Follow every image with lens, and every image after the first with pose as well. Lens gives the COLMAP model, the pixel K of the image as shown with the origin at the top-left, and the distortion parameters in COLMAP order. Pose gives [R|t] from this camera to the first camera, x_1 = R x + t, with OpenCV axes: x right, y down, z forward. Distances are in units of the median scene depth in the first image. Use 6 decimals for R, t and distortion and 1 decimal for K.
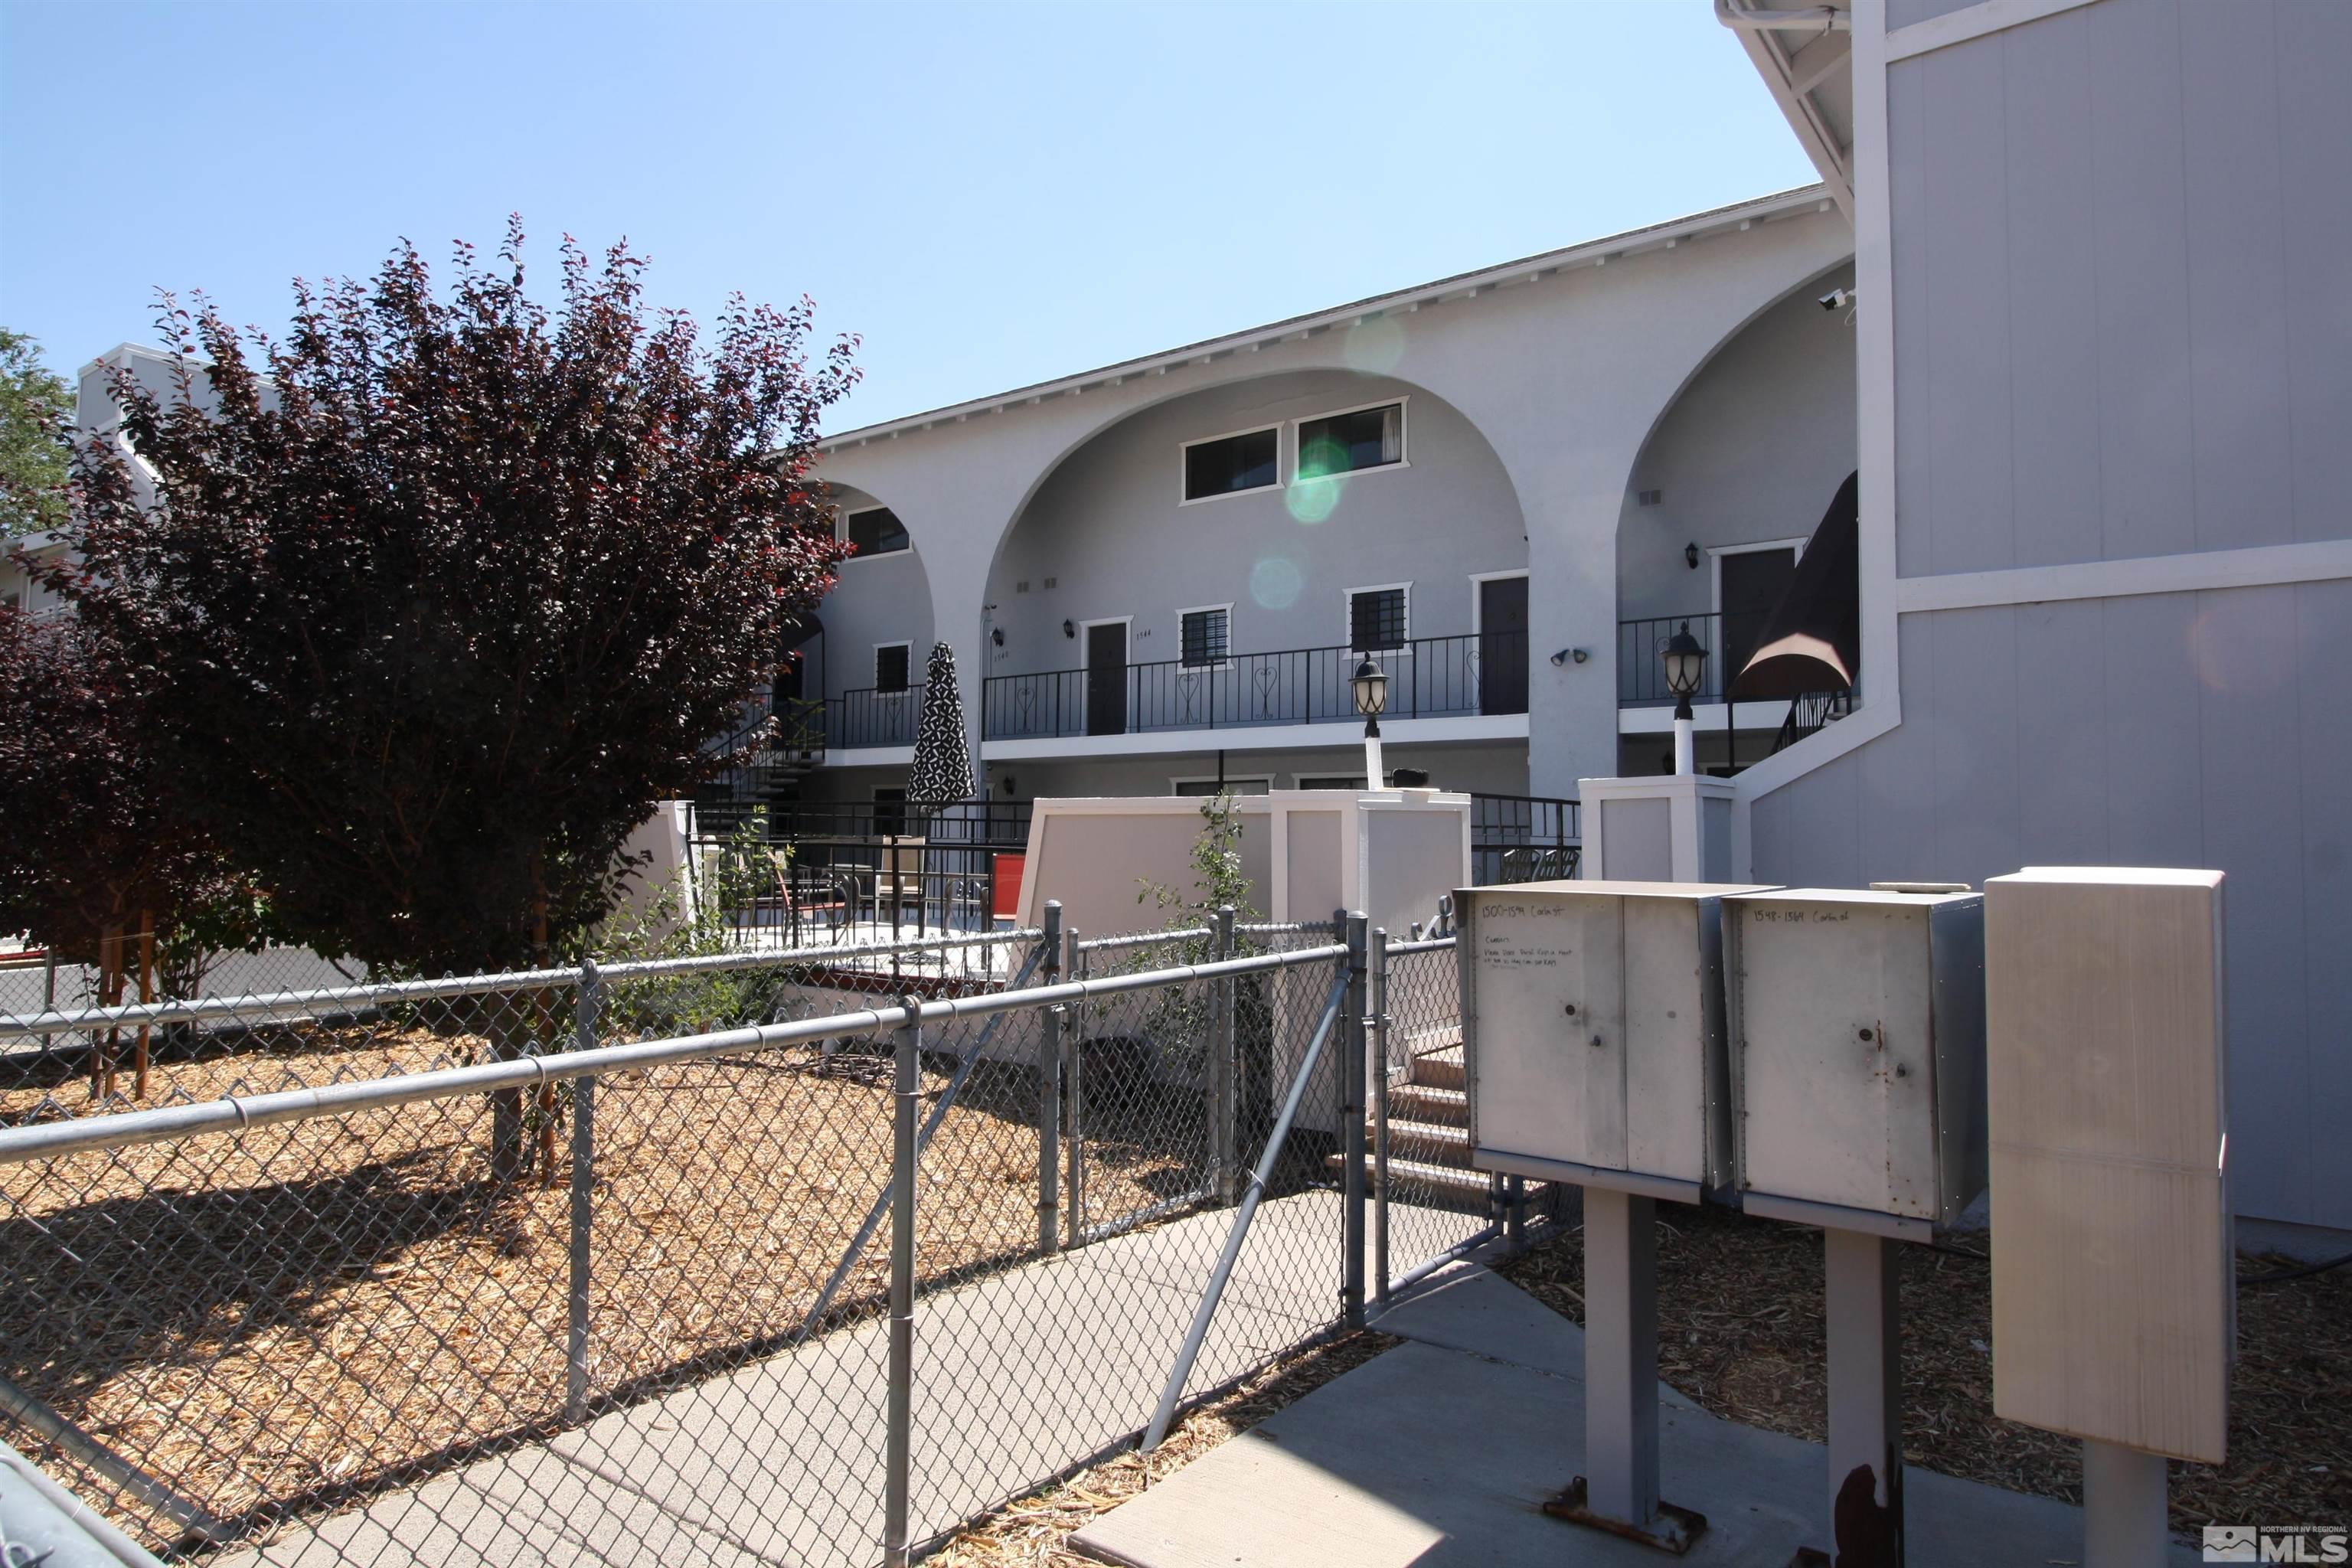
lens RADIAL K [[1409.9, 0, 1165.7], [0, 1409.9, 829.7], [0, 0, 1]] dist [-0.018296, -0.000631]
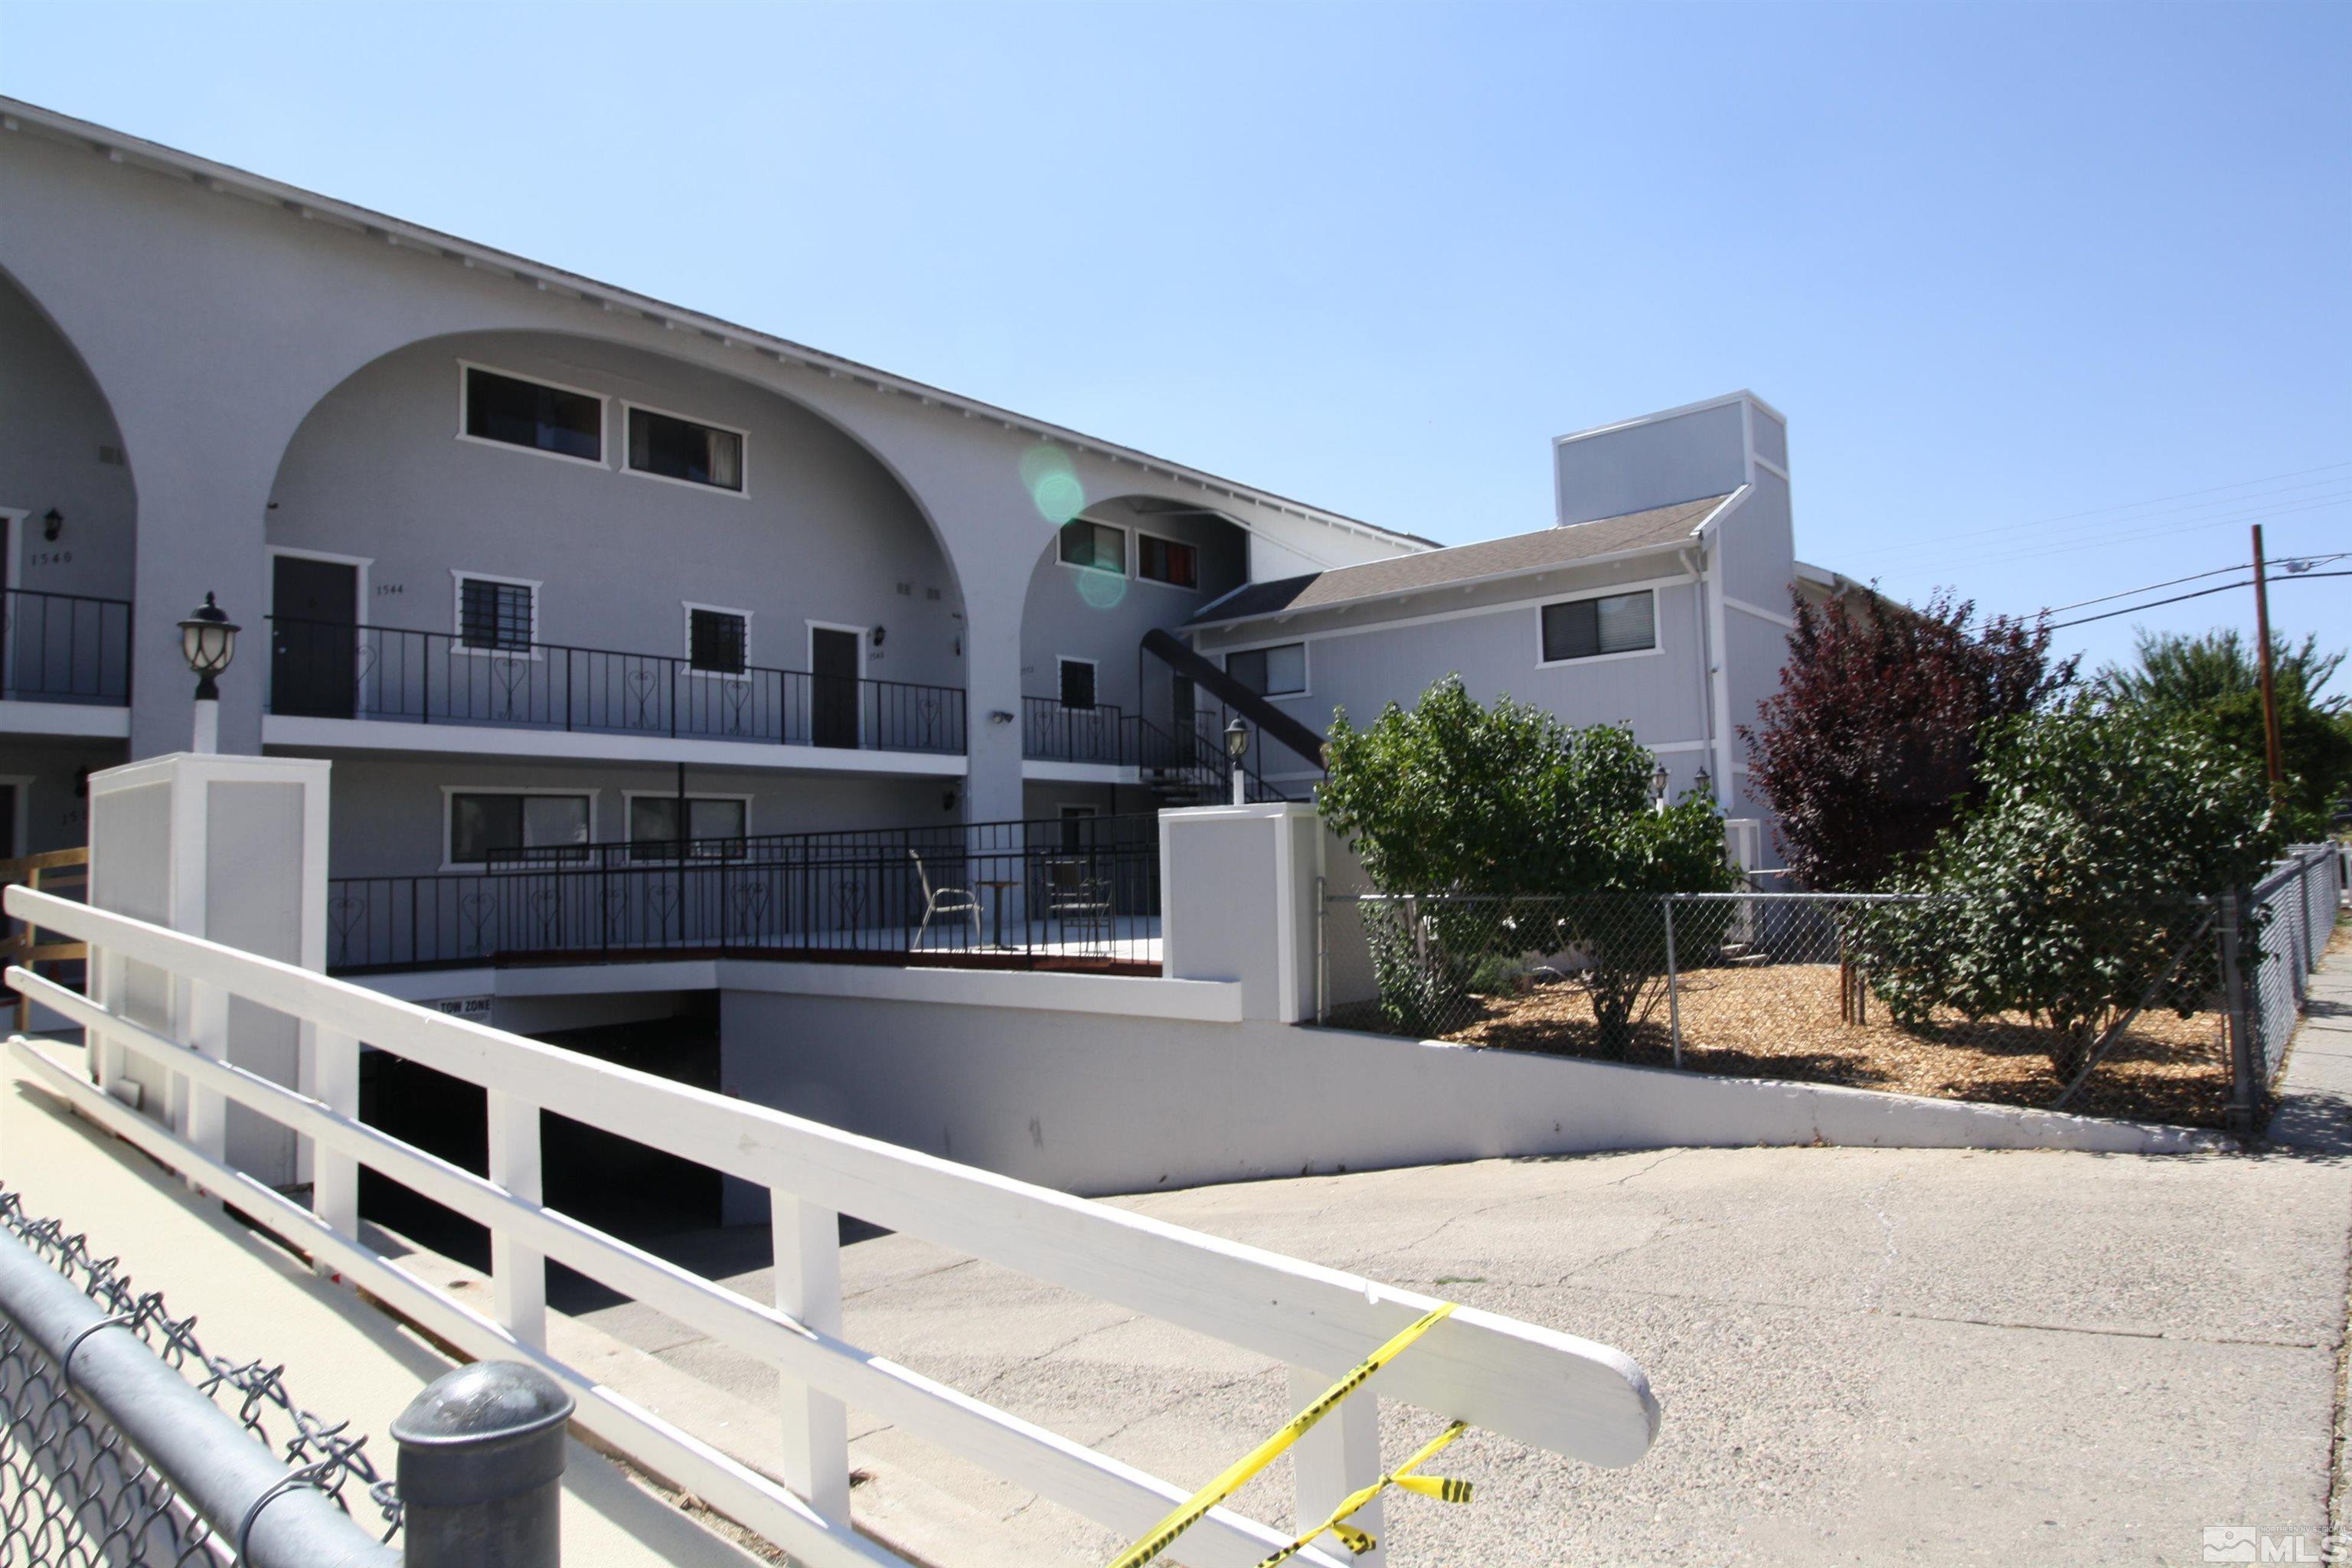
lens RADIAL K [[1409.9, 0, 1165.7], [0, 1409.9, 829.7], [0, 0, 1]] dist [-0.018296, -0.000631]
pose [[0.048041, 0.009602, 0.998799, -0.844046], [0.006816, 0.999927, -0.009941, -0.002497], [-0.998822, 0.007285, 0.047972, 0.645207]]
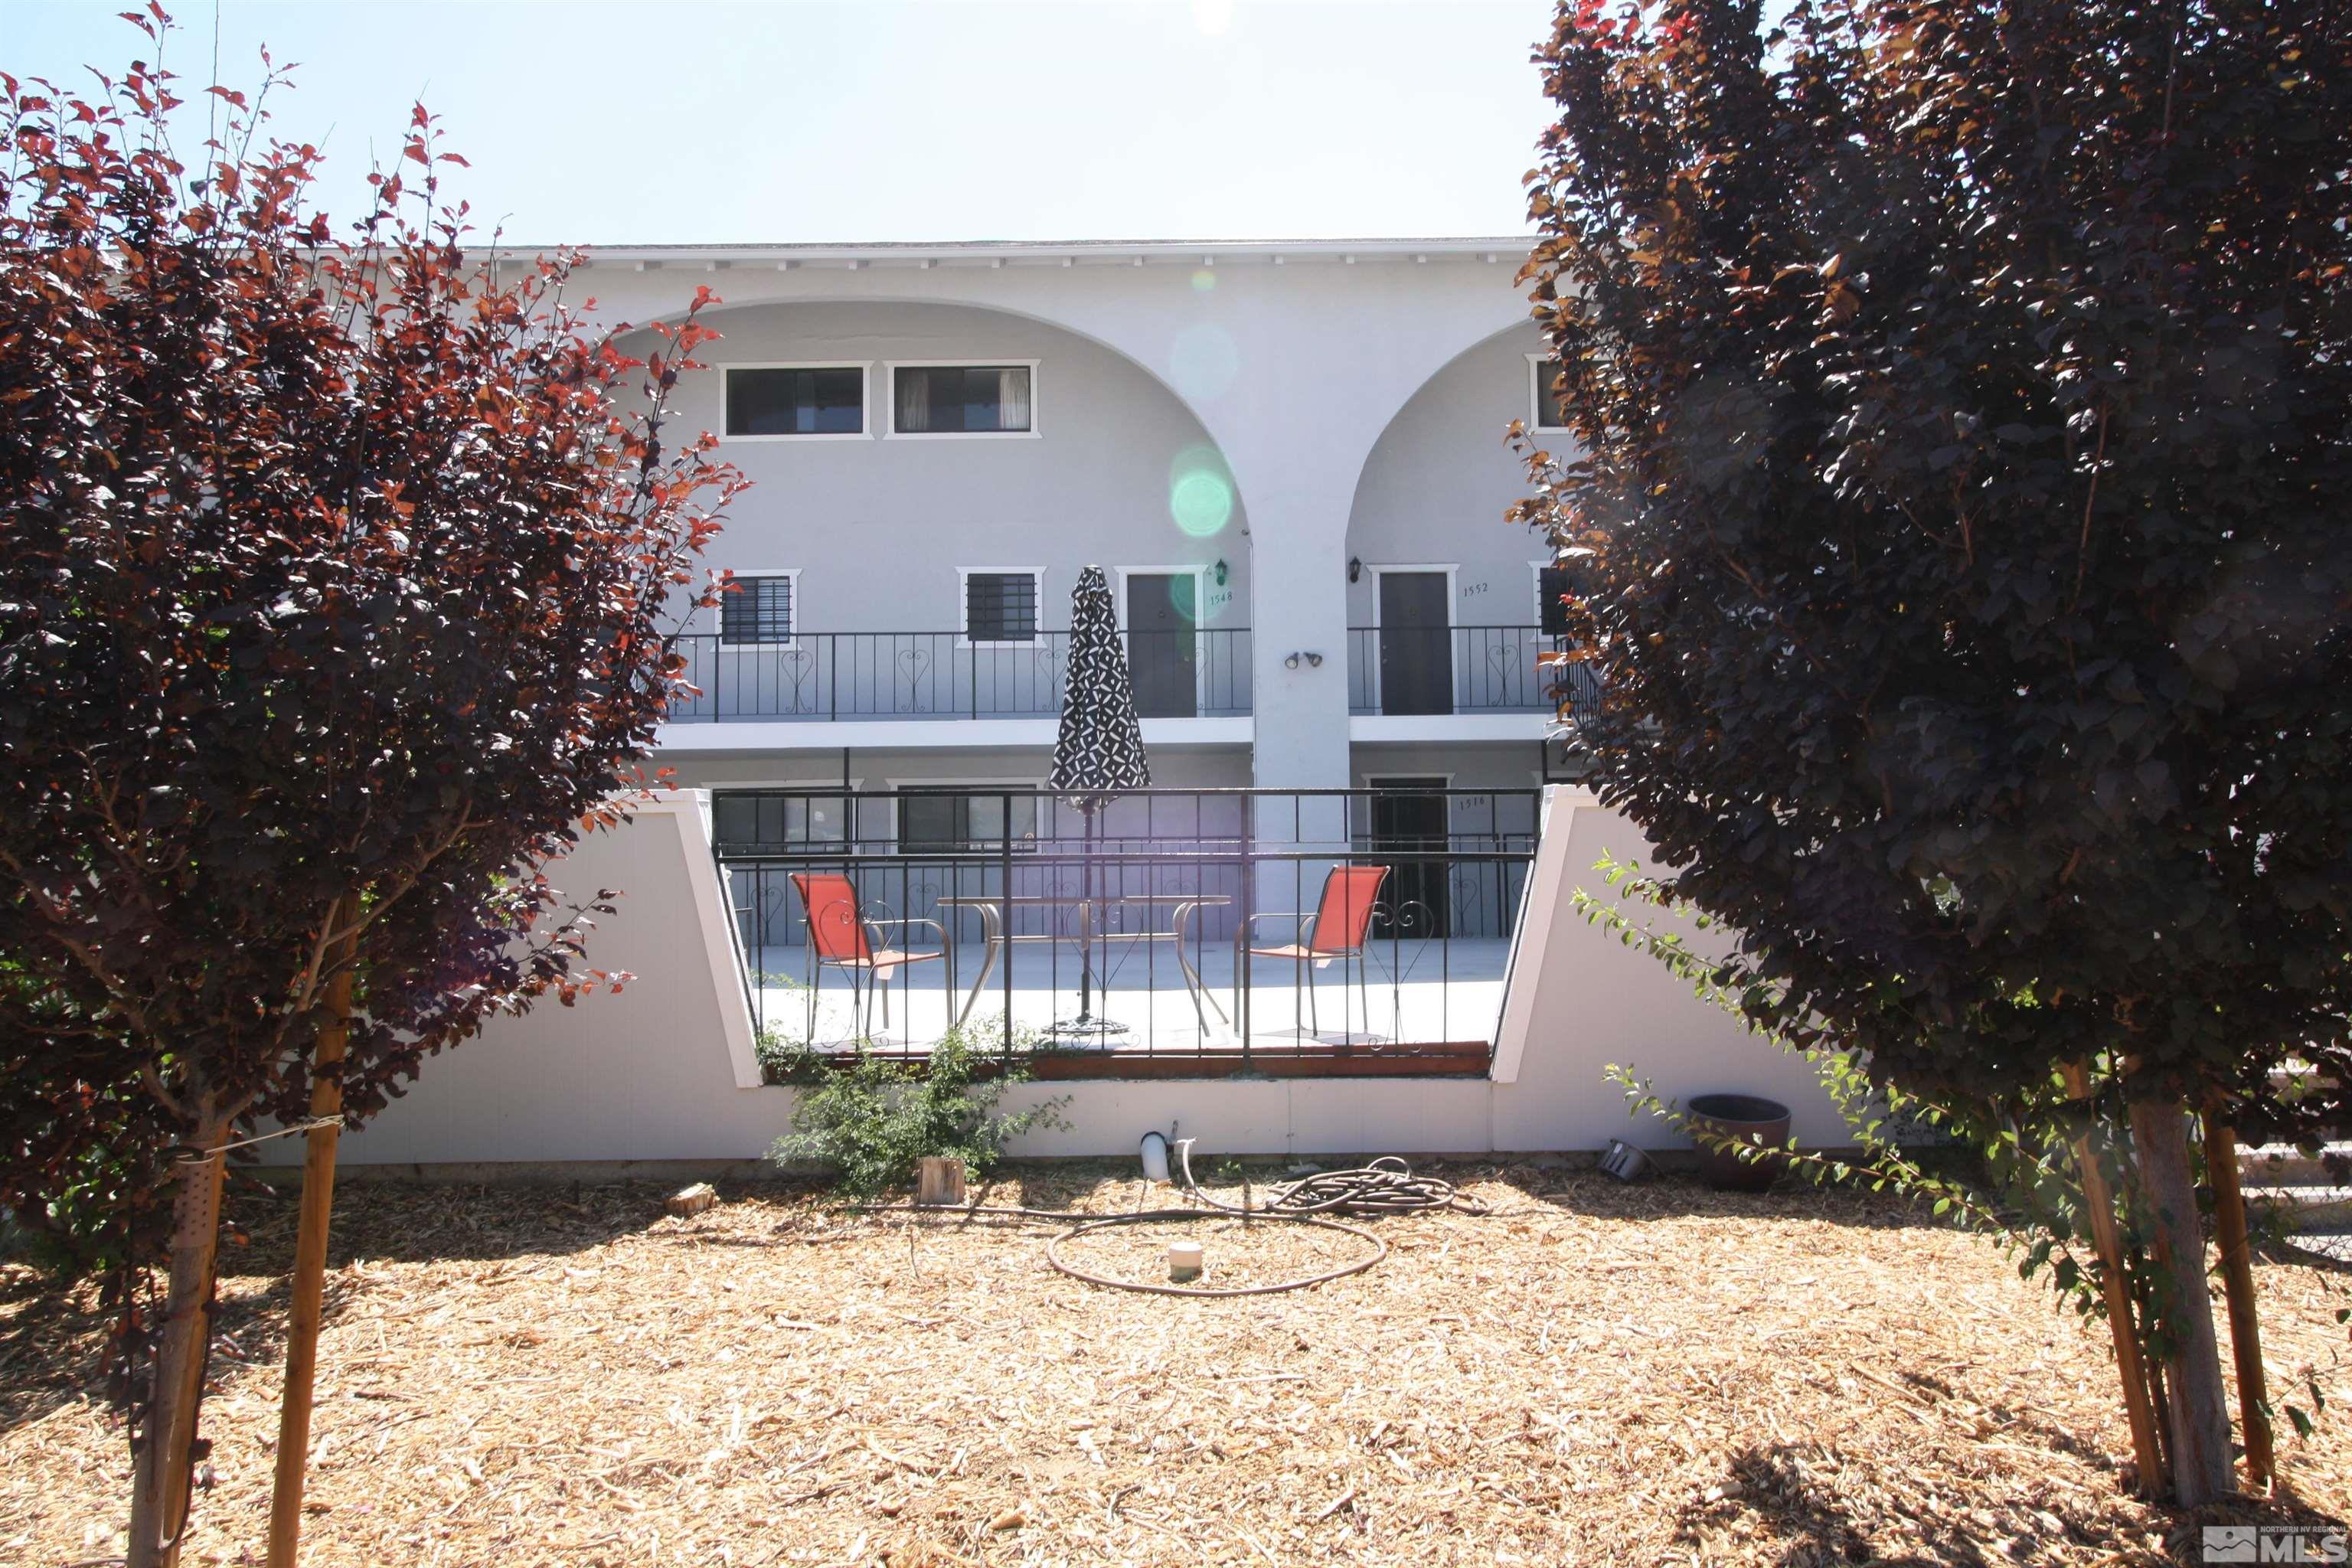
lens RADIAL K [[1409.9, 0, 1165.7], [0, 1409.9, 829.7], [0, 0, 1]] dist [-0.018296, -0.000631]
pose [[0.783794, -0.007568, 0.620975, -0.323939], [0.014874, 0.999868, -0.006589, -0.000872], [-0.620843, 0.014401, 0.783802, 0.248754]]
